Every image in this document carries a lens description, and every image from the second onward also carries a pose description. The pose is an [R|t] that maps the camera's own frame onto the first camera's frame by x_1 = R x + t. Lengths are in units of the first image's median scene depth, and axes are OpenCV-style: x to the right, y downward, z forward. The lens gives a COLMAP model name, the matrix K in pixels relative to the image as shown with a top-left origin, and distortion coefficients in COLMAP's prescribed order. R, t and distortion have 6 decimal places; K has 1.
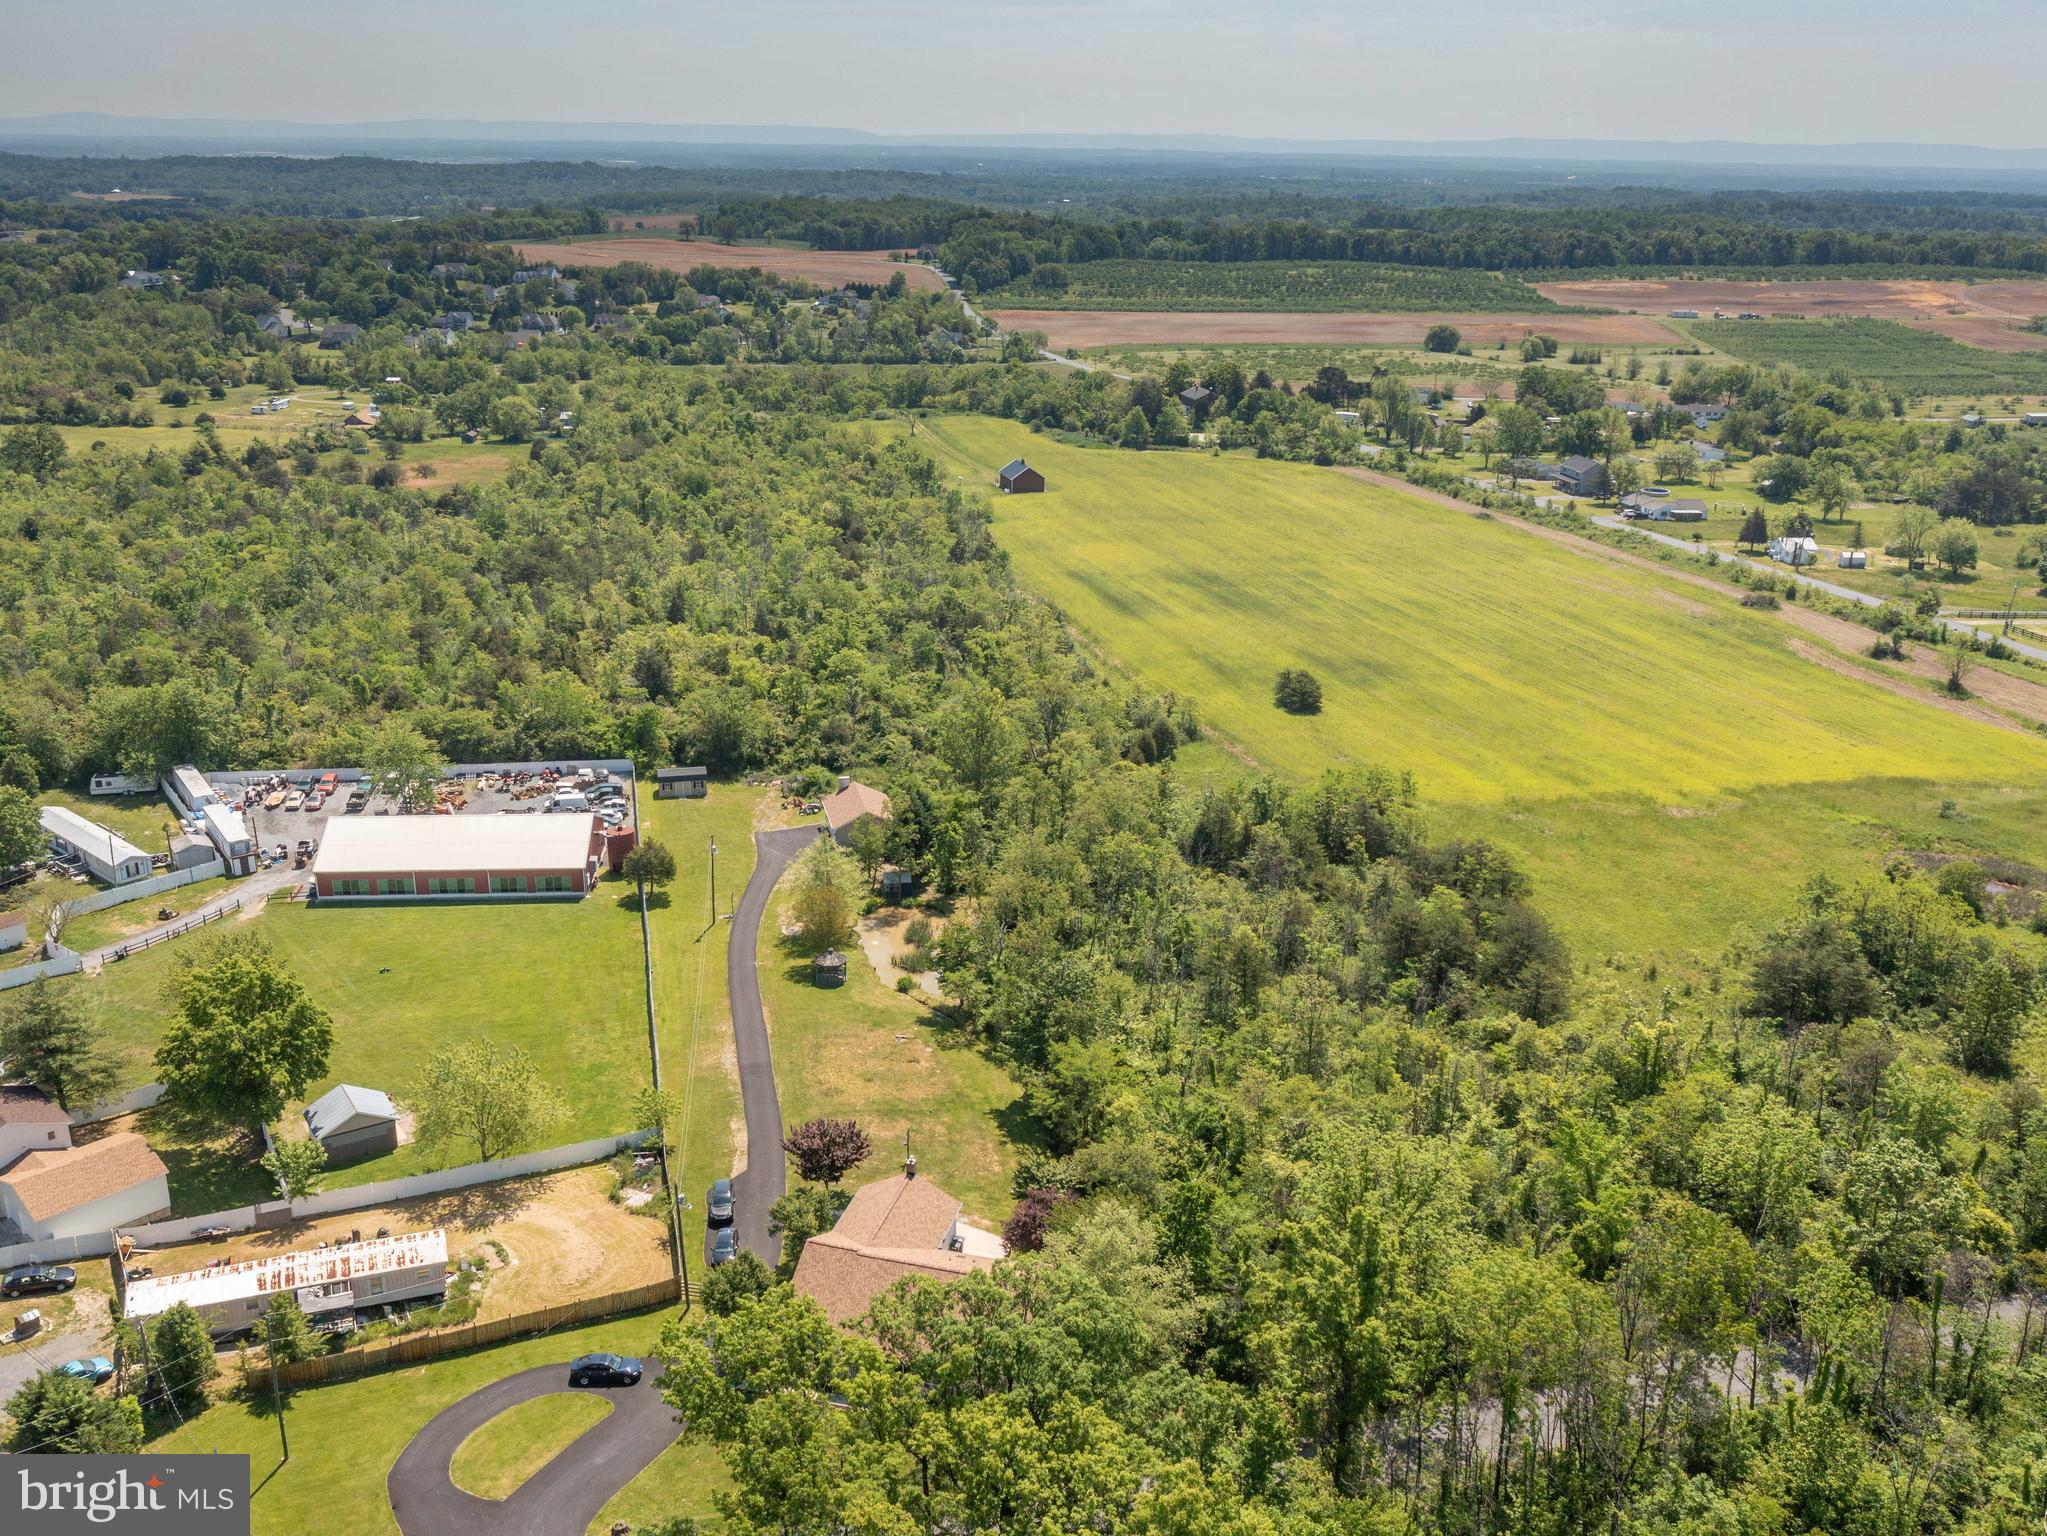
lens RADIAL K [[1812.1, 0, 1019.0], [0, 1812.1, 778.3], [0, 0, 1]] dist [-0.015657, 0.009377]
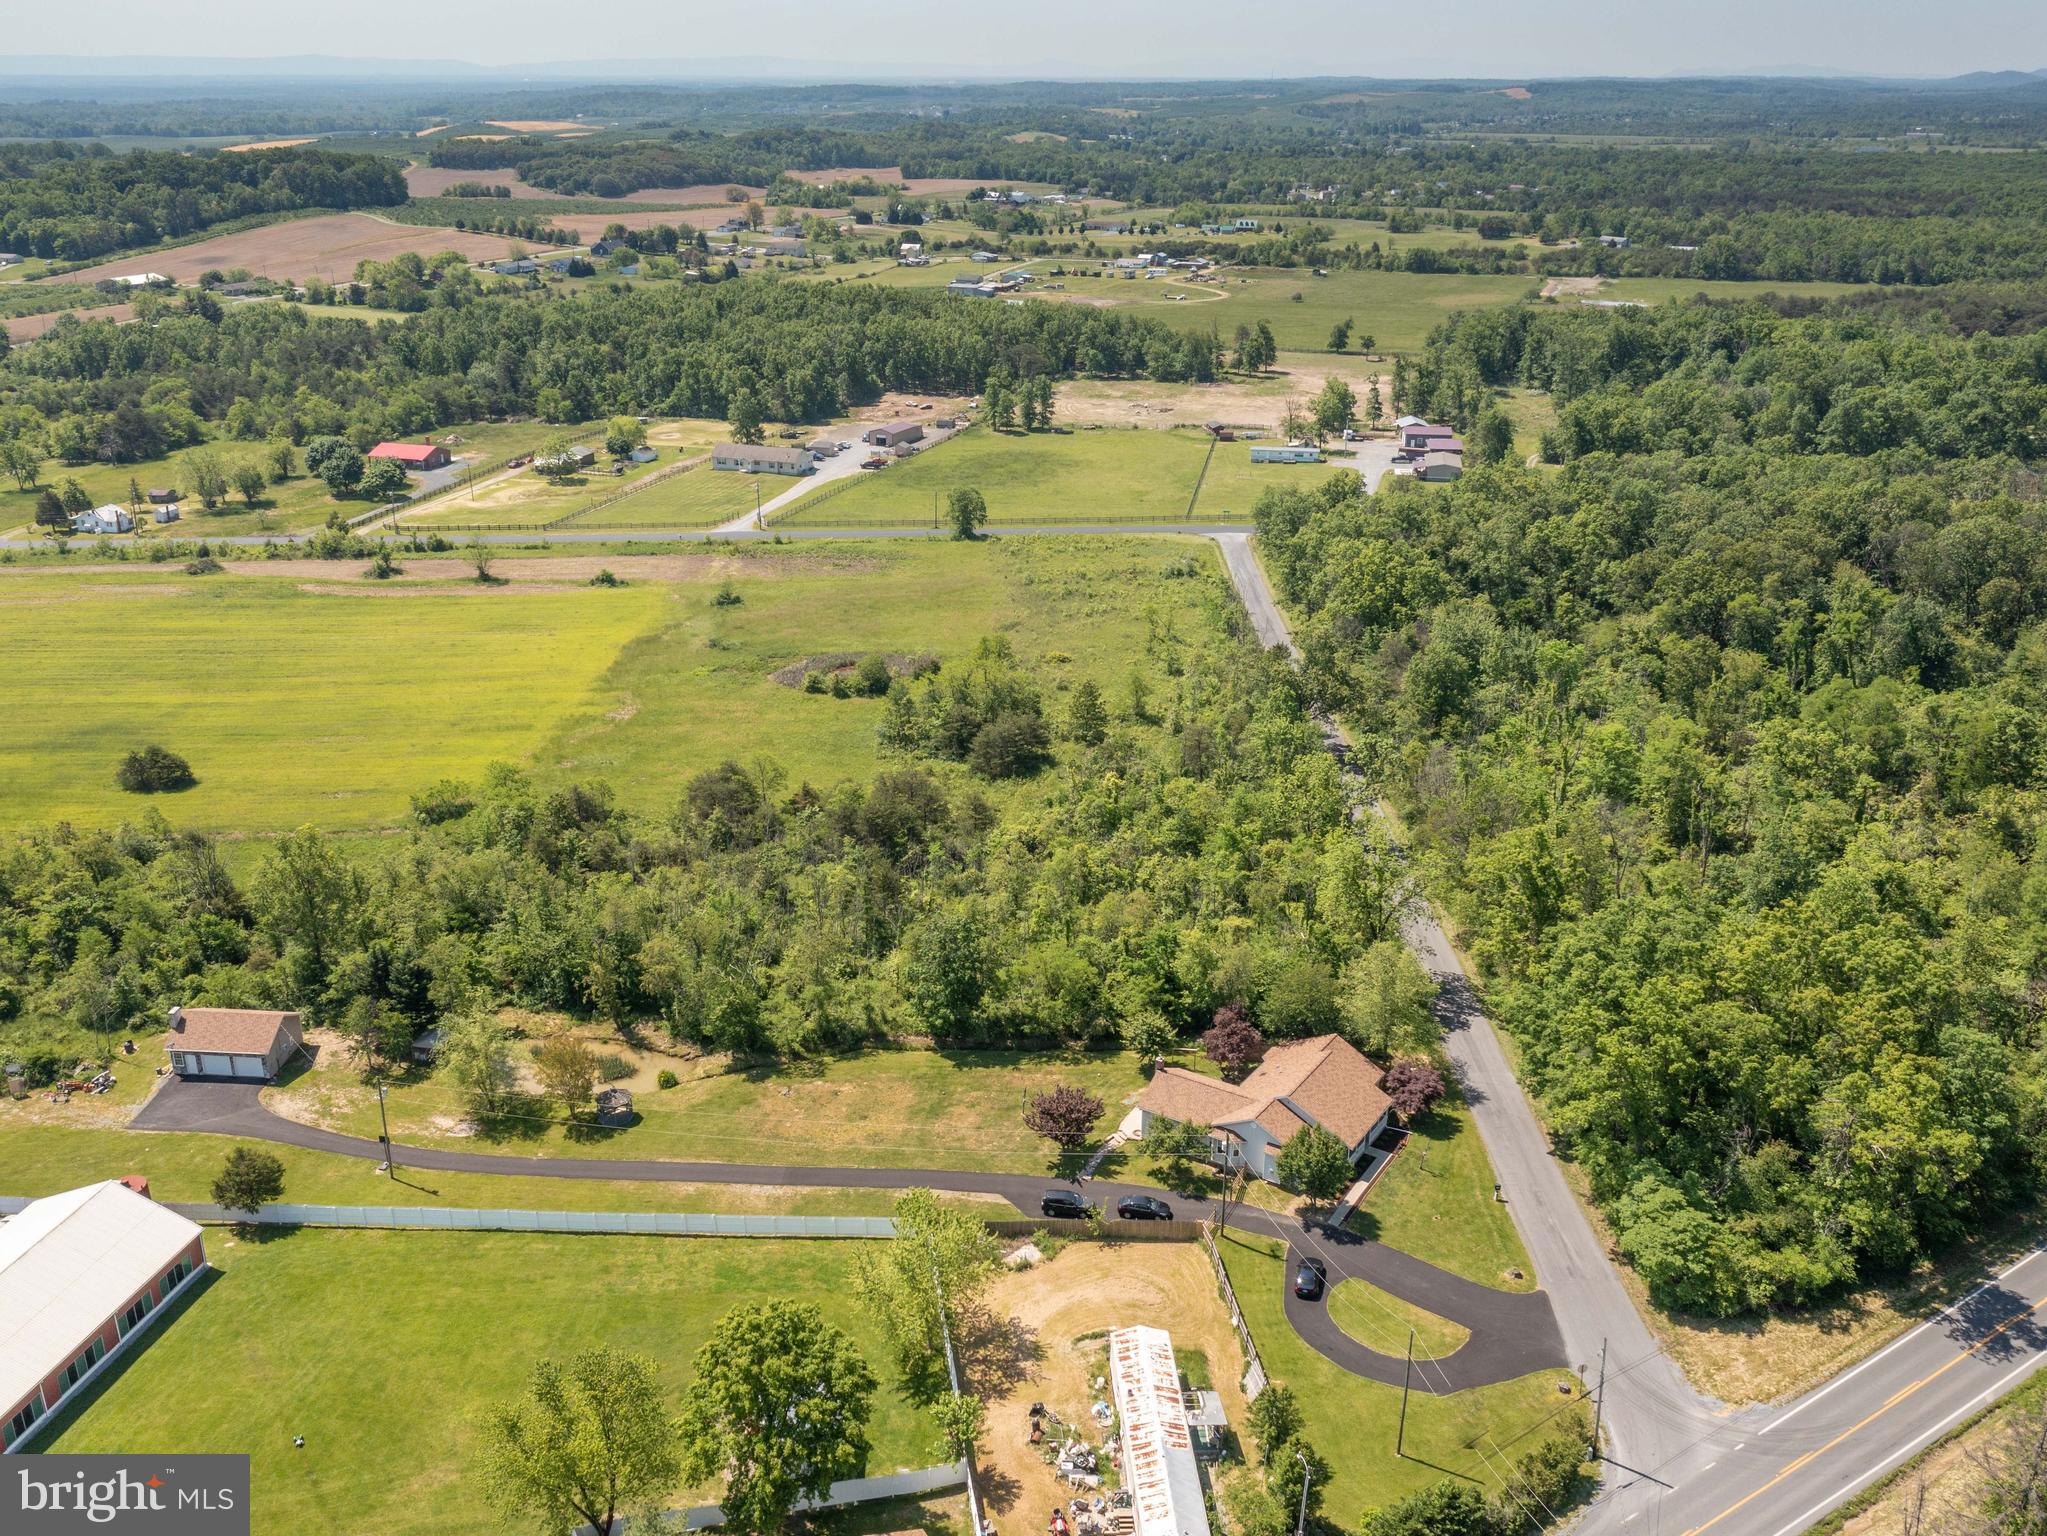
lens RADIAL K [[1812.1, 0, 1019.0], [0, 1812.1, 778.3], [0, 0, 1]] dist [-0.015657, 0.009377]
pose [[0.300084, -0.363750, 0.881836, -0.260173], [0.319332, 0.909410, 0.266457, -0.074558], [-0.898875, 0.201639, 0.389057, 0.137793]]
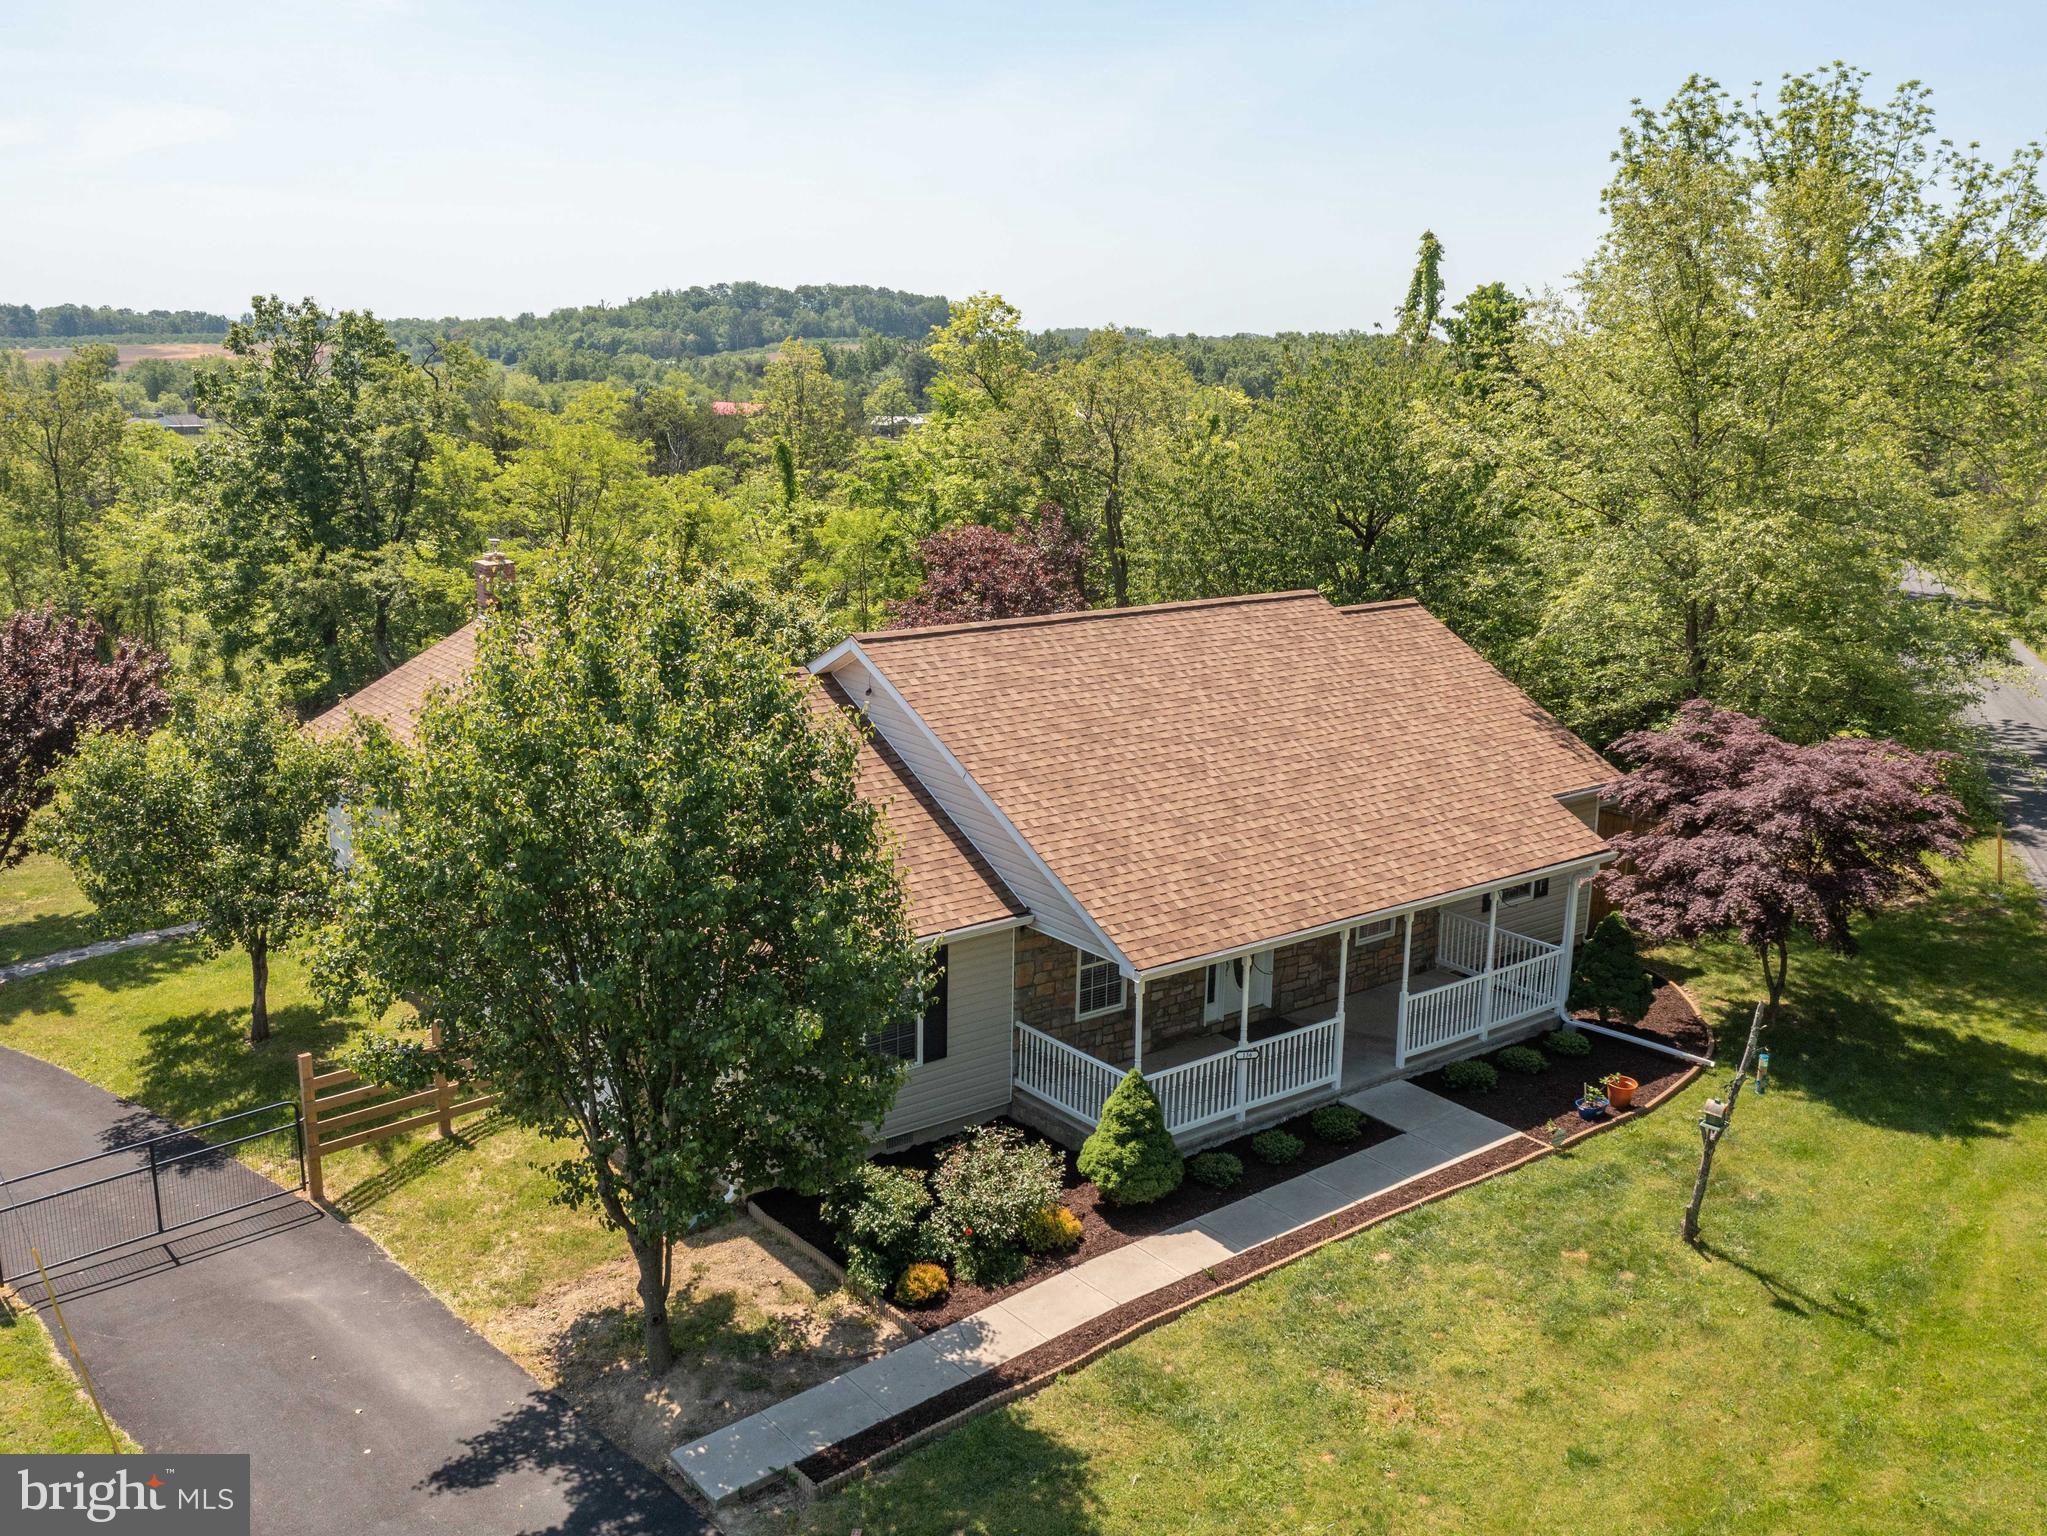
lens RADIAL K [[1812.1, 0, 1019.0], [0, 1812.1, 778.3], [0, 0, 1]] dist [-0.015657, 0.009377]
pose [[0.604676, -0.196971, 0.771731, -0.052625], [0.263929, 0.963746, 0.039183, 0.060143], [-0.751471, 0.179989, 0.634741, 0.187834]]
